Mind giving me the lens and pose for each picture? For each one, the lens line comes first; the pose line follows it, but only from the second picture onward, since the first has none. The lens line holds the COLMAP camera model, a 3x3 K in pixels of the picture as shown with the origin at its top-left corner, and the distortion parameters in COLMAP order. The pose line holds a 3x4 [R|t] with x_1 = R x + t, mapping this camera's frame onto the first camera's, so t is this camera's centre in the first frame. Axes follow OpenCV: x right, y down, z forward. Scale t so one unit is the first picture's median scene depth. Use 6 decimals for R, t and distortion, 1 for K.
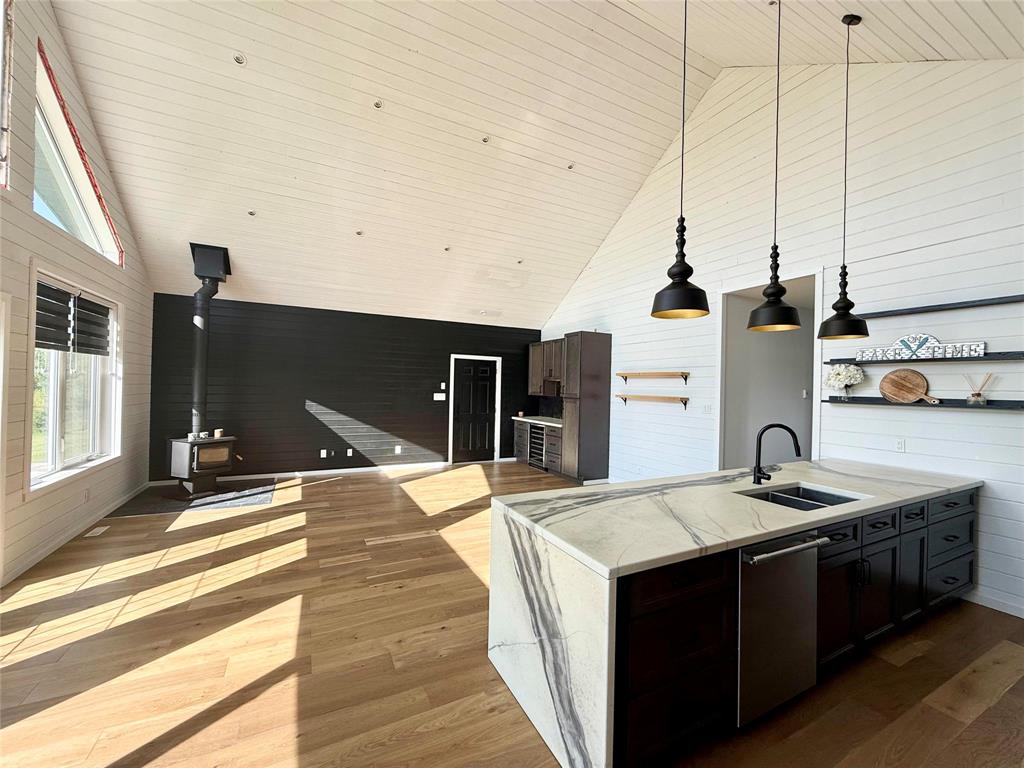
lens RADIAL K [[407.4, 0, 510.3], [0, 407.4, 384.3], [0, 0, 1]] dist [-0.001922, 0.000505]
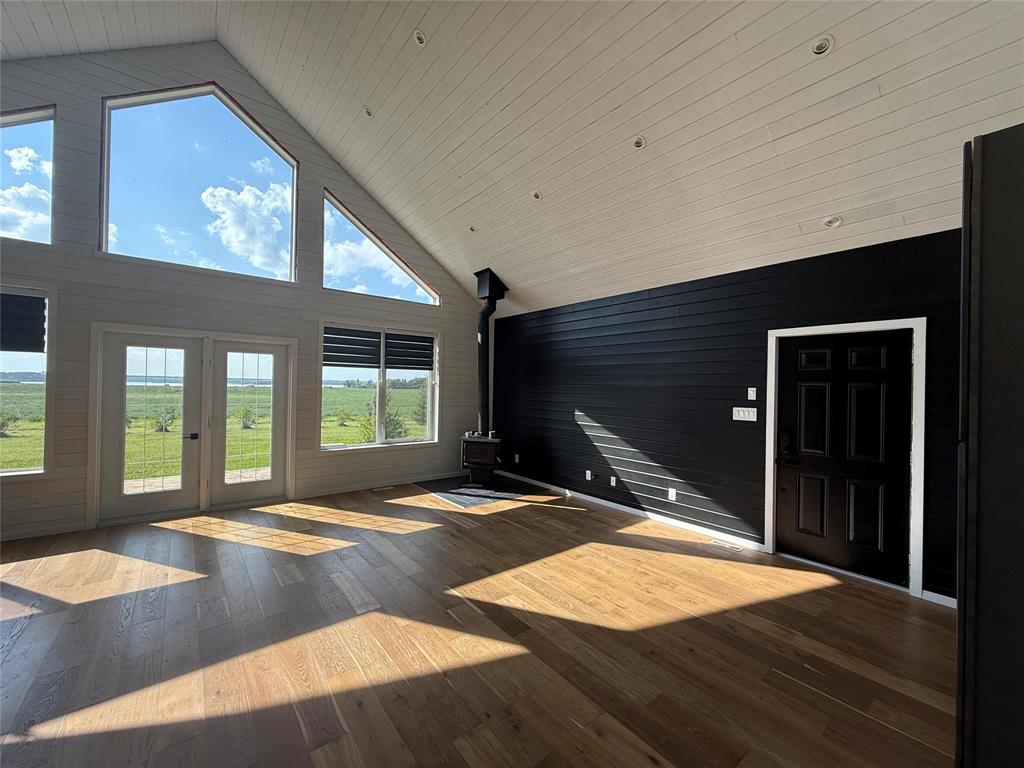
lens RADIAL K [[407.4, 0, 509.7], [0, 407.4, 384.3], [0, 0, 1]] dist [-0.001922, 0.000505]
pose [[0.205880, -0.025471, -0.978246, 0.560022], [-0.008350, 0.999579, -0.027784, 0.018631], [0.978542, 0.013888, 0.205580, 1.184261]]
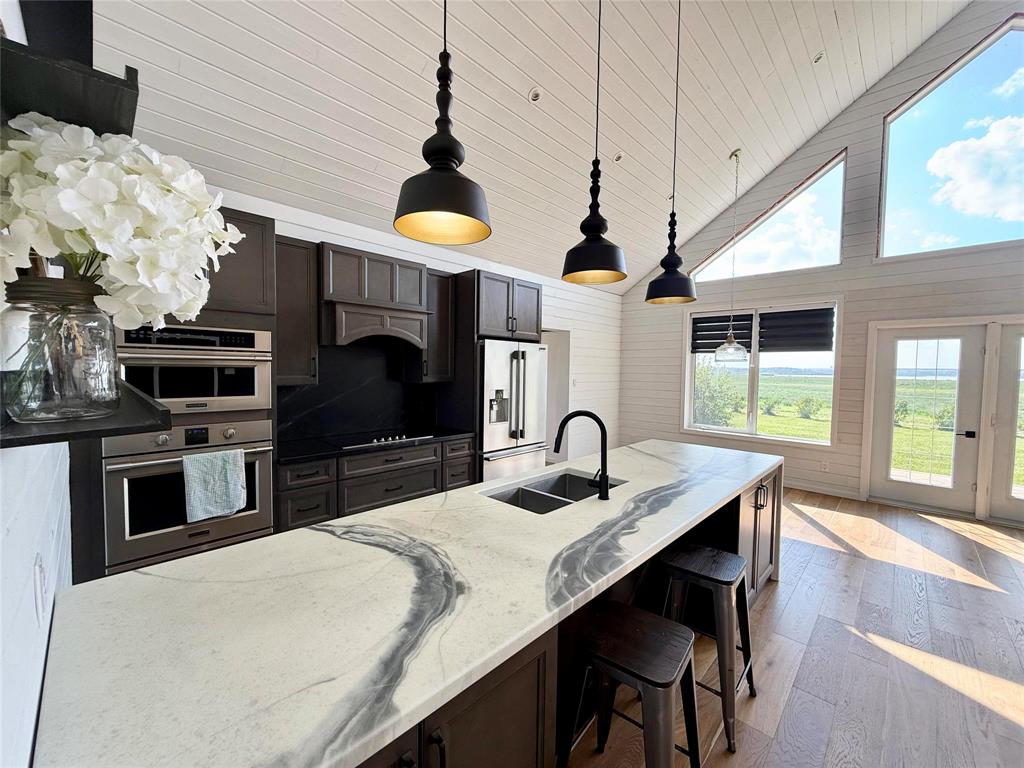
lens RADIAL K [[407.4, 0, 509.8], [0, 407.4, 385.7], [0, 0, 1]] dist [-0.001922, 0.000505]
pose [[-0.945984, -0.022386, -0.323438, 0.709224], [-0.033891, 0.998976, 0.029984, 0.025925], [0.322436, 0.039326, -0.945774, 1.145542]]
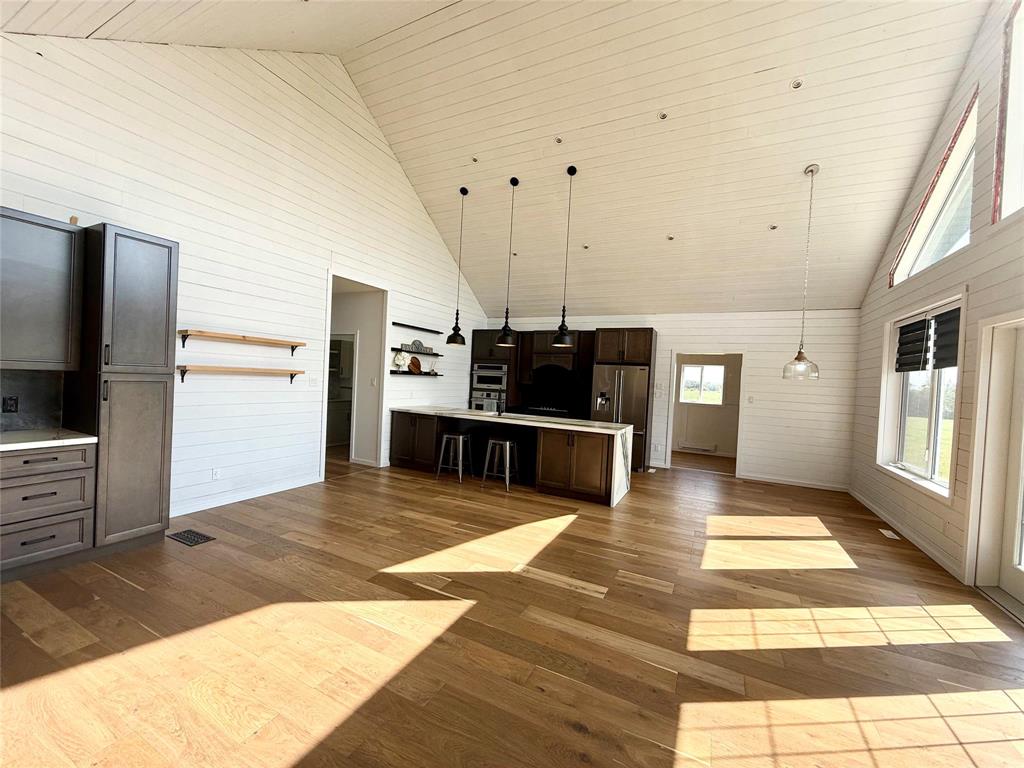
lens RADIAL K [[407.4, 0, 508.5], [0, 407.4, 385.4], [0, 0, 1]] dist [-0.001922, 0.000505]
pose [[-0.585955, -0.066107, 0.807643, -0.828194], [-0.067152, 0.997200, 0.032902, 0.005159], [-0.807556, -0.034956, -0.588754, 1.603415]]
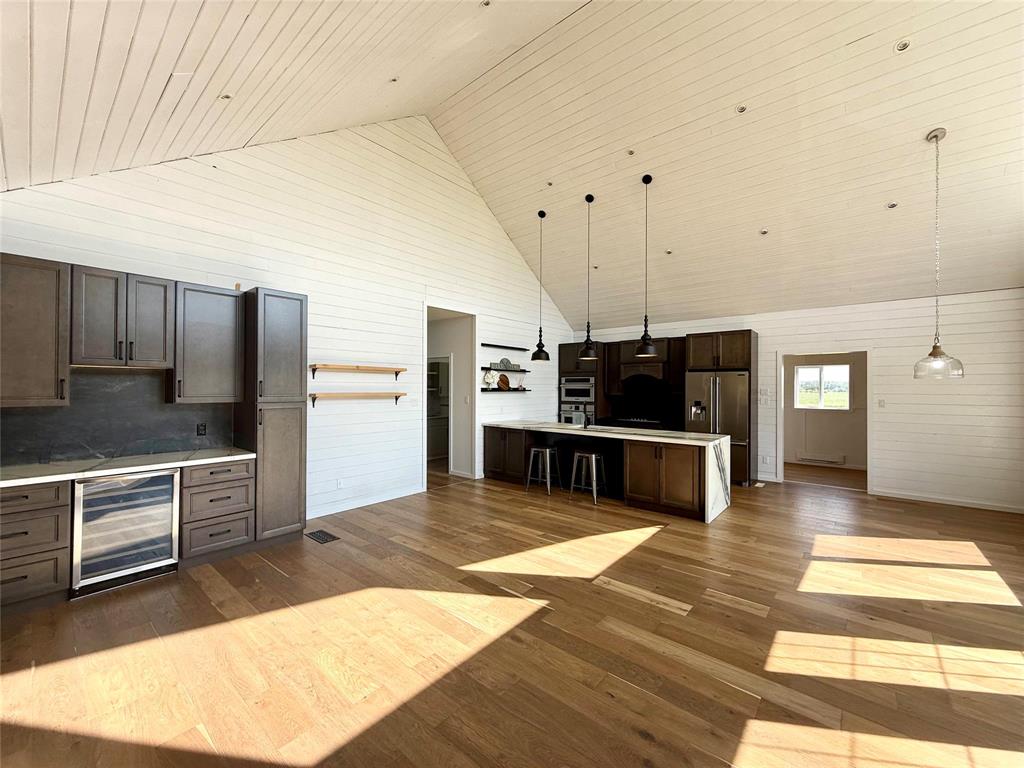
lens RADIAL K [[407.4, 0, 508.3], [0, 407.4, 385.5], [0, 0, 1]] dist [-0.001922, 0.000505]
pose [[-0.380133, -0.020176, 0.924712, -0.896998], [-0.017437, 0.999741, 0.014646, -0.009545], [-0.924767, -0.010557, -0.380386, 1.586392]]
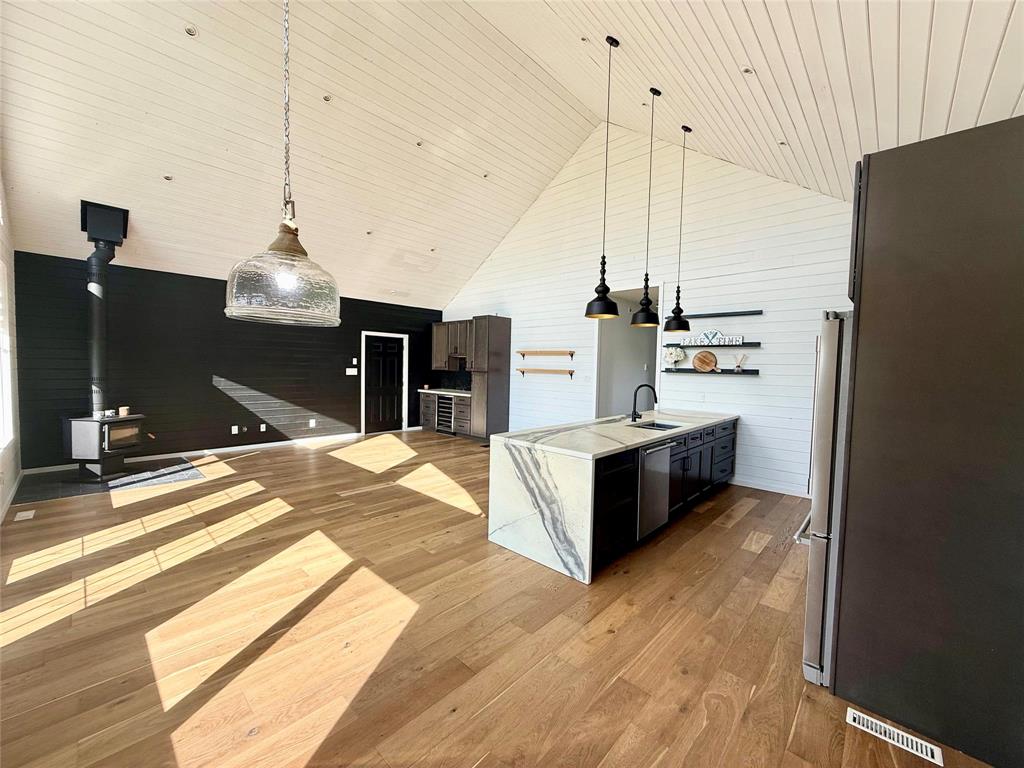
lens RADIAL K [[407.4, 0, 510.0], [0, 407.4, 383.7], [0, 0, 1]] dist [-0.001922, 0.000505]
pose [[0.941706, -0.015984, 0.336058, -0.284657], [-0.003101, 0.998416, 0.056179, 0.003201], [-0.336424, -0.053946, 0.940164, -0.248041]]
